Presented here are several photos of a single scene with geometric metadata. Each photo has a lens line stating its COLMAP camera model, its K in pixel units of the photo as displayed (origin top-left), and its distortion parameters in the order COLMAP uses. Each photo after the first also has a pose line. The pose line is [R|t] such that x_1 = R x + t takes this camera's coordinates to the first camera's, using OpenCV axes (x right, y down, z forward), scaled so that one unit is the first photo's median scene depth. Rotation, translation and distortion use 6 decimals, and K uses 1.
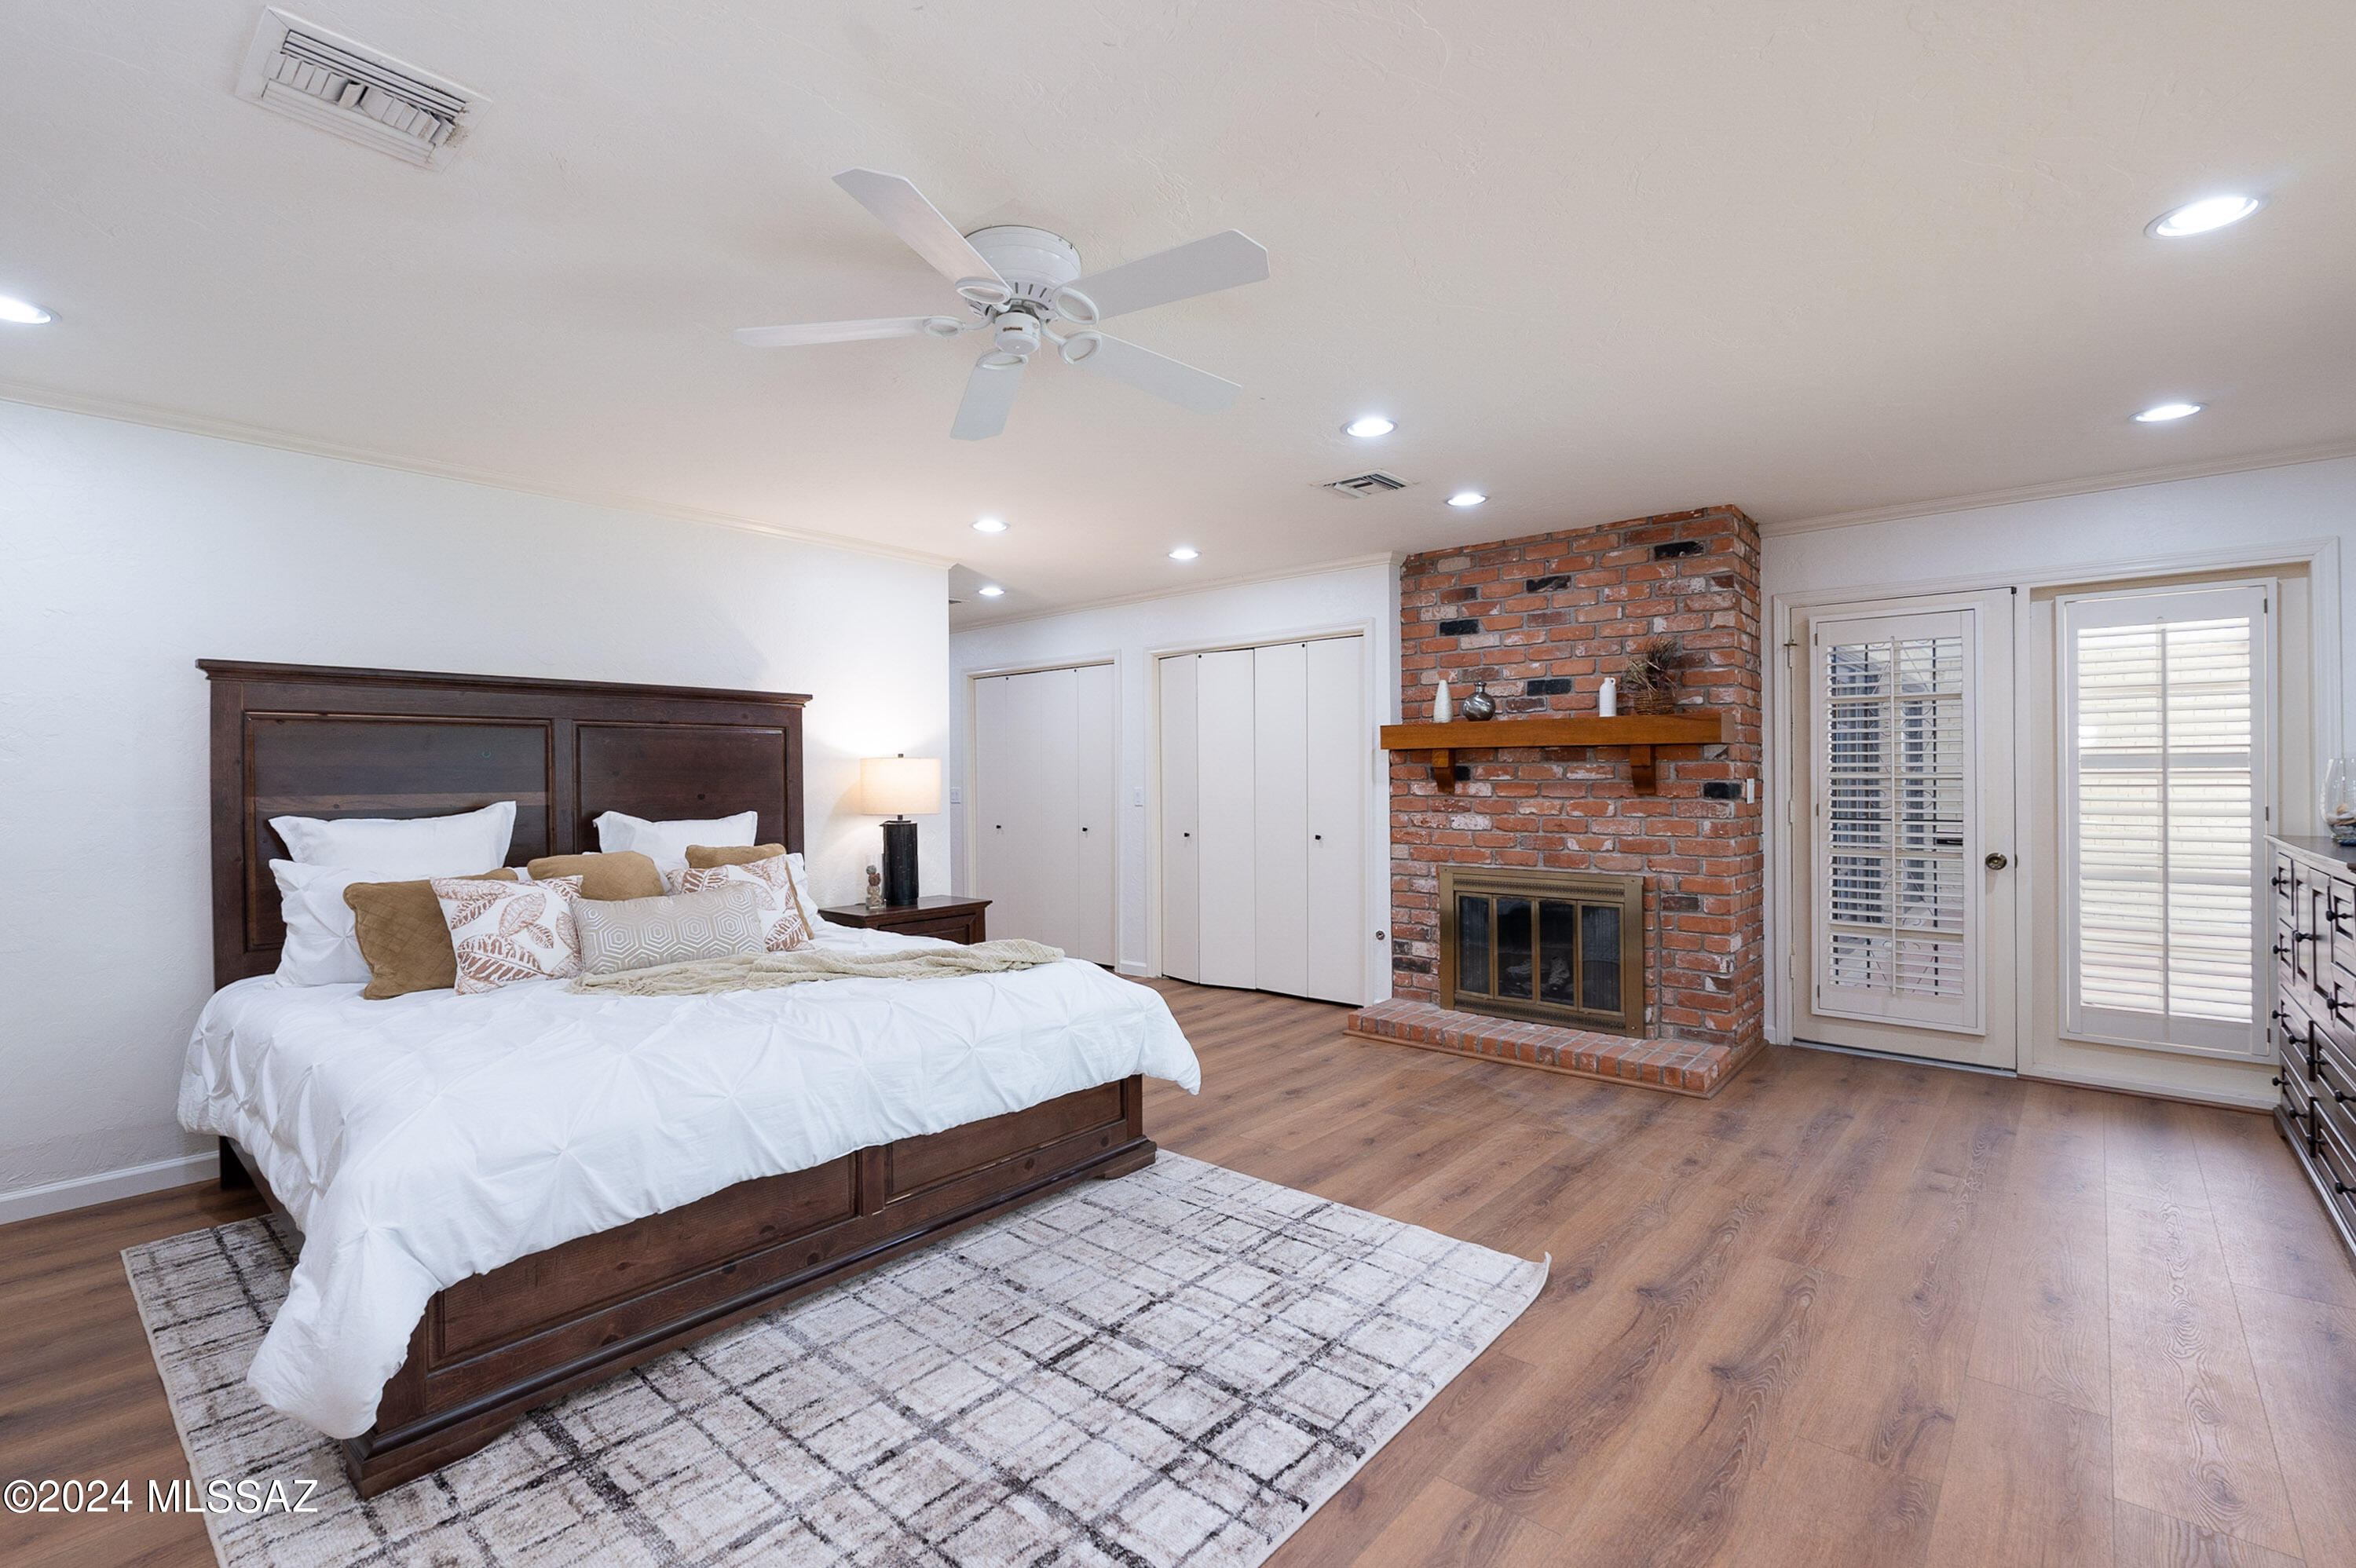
lens RADIAL K [[1039.8, 0, 1165.7], [0, 1039.8, 769.8], [0, 0, 1]] dist [-0.004553, 0.000067]
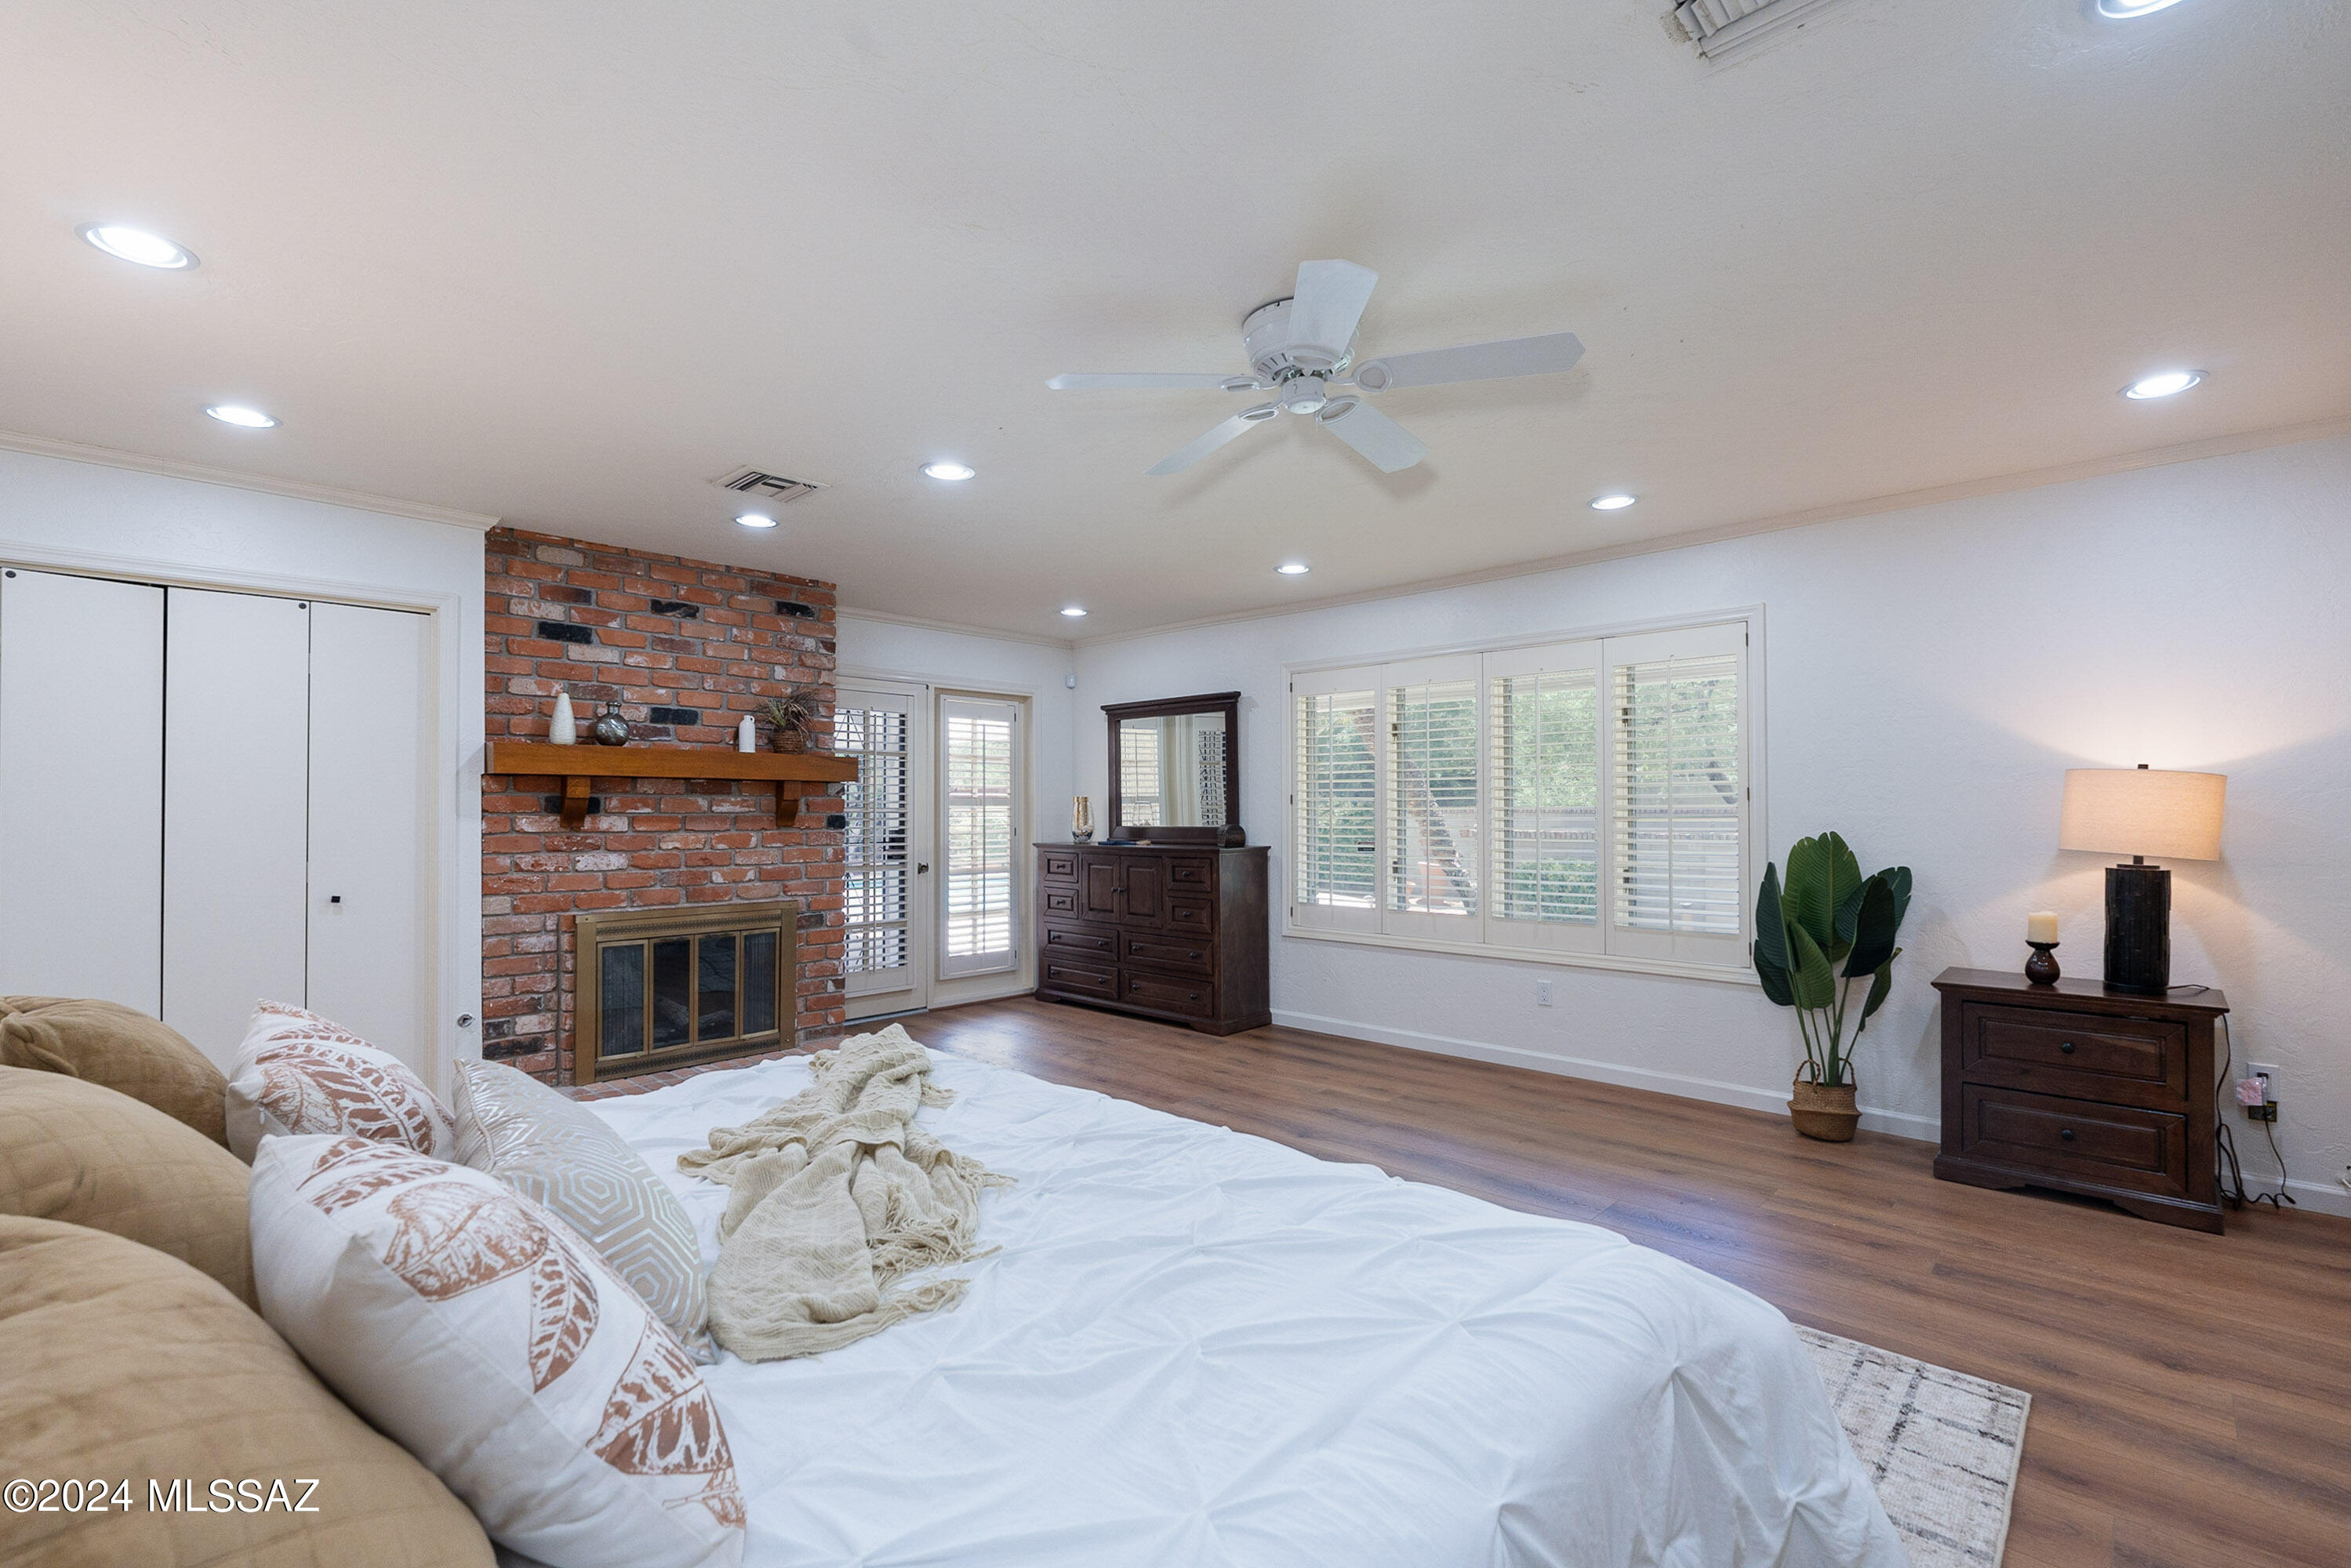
lens RADIAL K [[1037.6, 0, 1160.0], [0, 1037.6, 794.8], [0, 0, 1]] dist [-0.004553, 0.000067]
pose [[0.051069, 0.019712, 0.998501, -0.614794], [-0.005665, 0.999795, -0.019447, 0.009764], [-0.998679, -0.004663, 0.051170, 0.548449]]
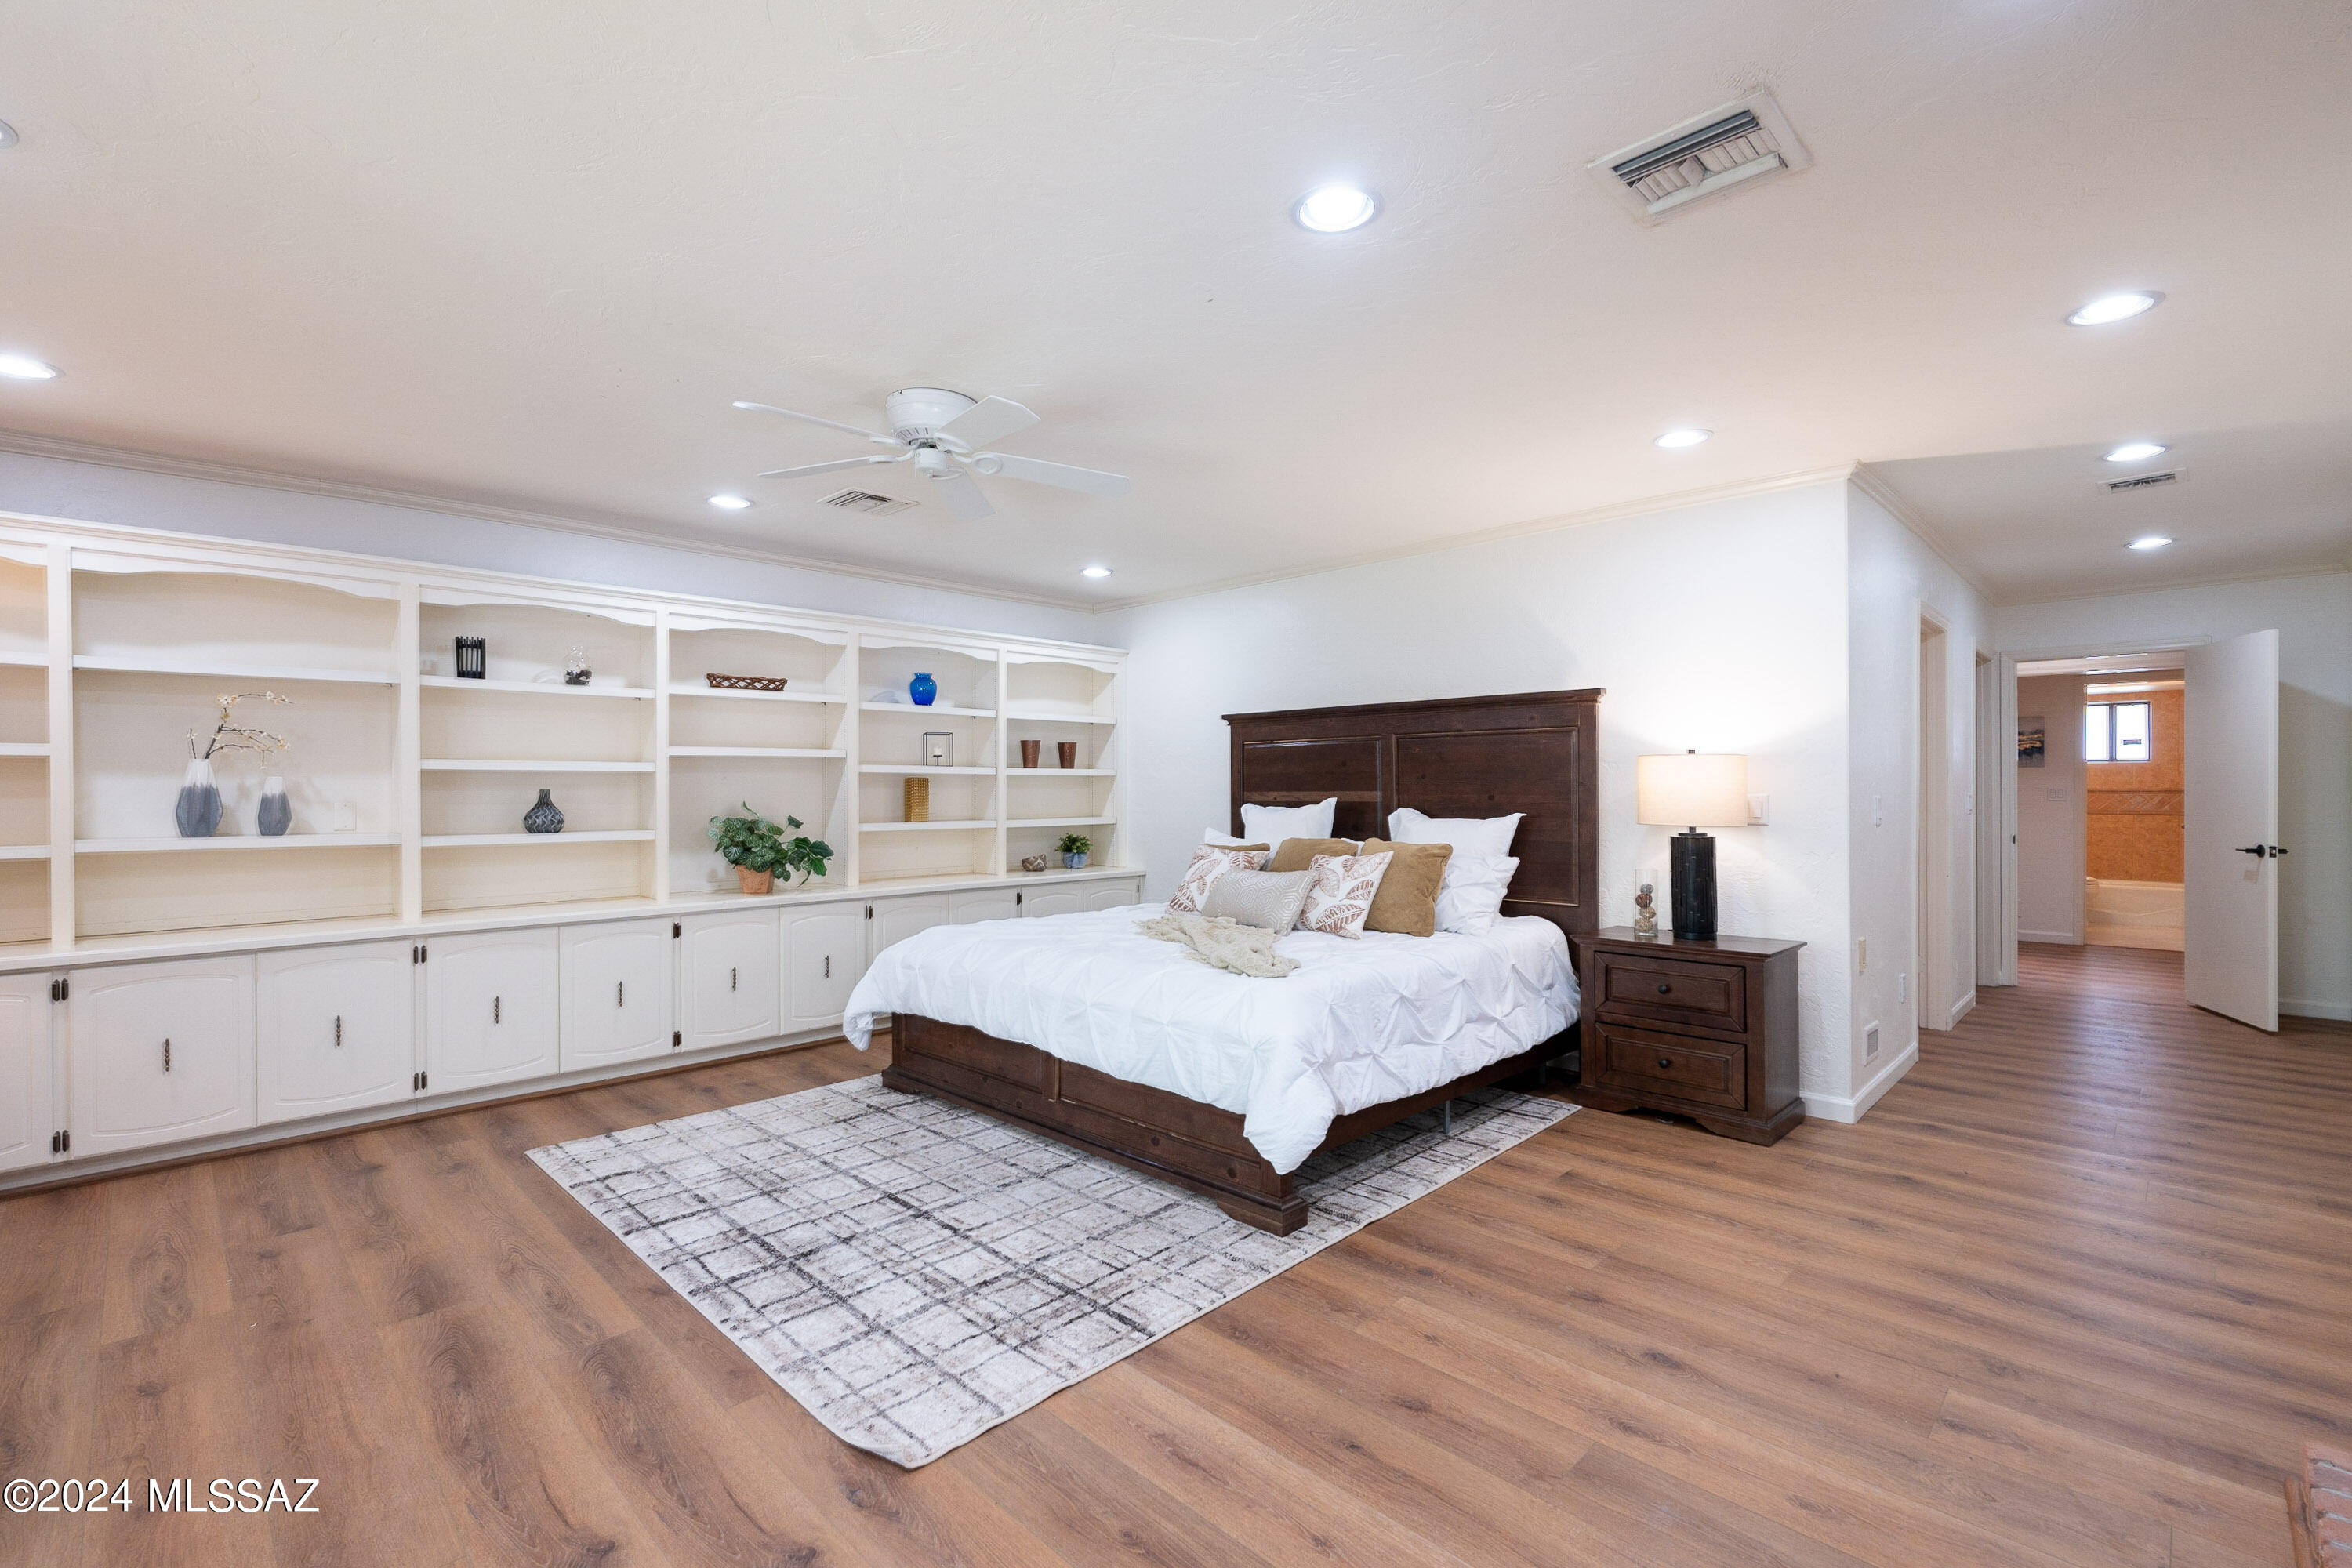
lens RADIAL K [[1038.2, 0, 1174.3], [0, 1038.2, 791.8], [0, 0, 1]] dist [-0.004553, 0.000067]
pose [[-0.054584, 0.013753, -0.998414, 0.606750], [0.012663, 0.999834, 0.013080, 0.001738], [0.998429, -0.011929, -0.054749, 0.699283]]
